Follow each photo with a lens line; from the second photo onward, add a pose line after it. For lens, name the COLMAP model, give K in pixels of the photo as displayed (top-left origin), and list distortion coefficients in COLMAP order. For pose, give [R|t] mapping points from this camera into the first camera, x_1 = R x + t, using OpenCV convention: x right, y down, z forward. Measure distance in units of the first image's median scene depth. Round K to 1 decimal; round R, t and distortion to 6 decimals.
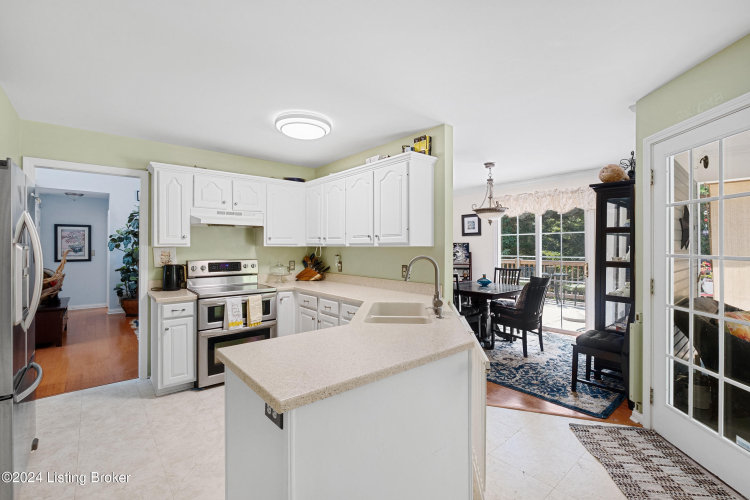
lens RADIAL K [[325.4, 0, 366.8], [0, 325.4, 244.8], [0, 0, 1]] dist [0.003041, -0.000712]
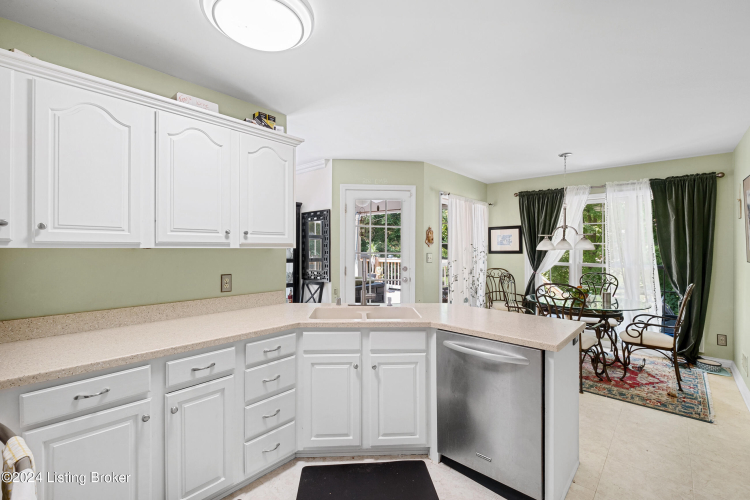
lens RADIAL K [[325.4, 0, 373.9], [0, 325.4, 247.3], [0, 0, 1]] dist [0.003041, -0.000712]
pose [[-0.119938, 0.005716, 0.992765, -0.867428], [-0.004817, 0.999968, -0.006340, 0.009071], [-0.992770, -0.005542, -0.119906, 1.058339]]
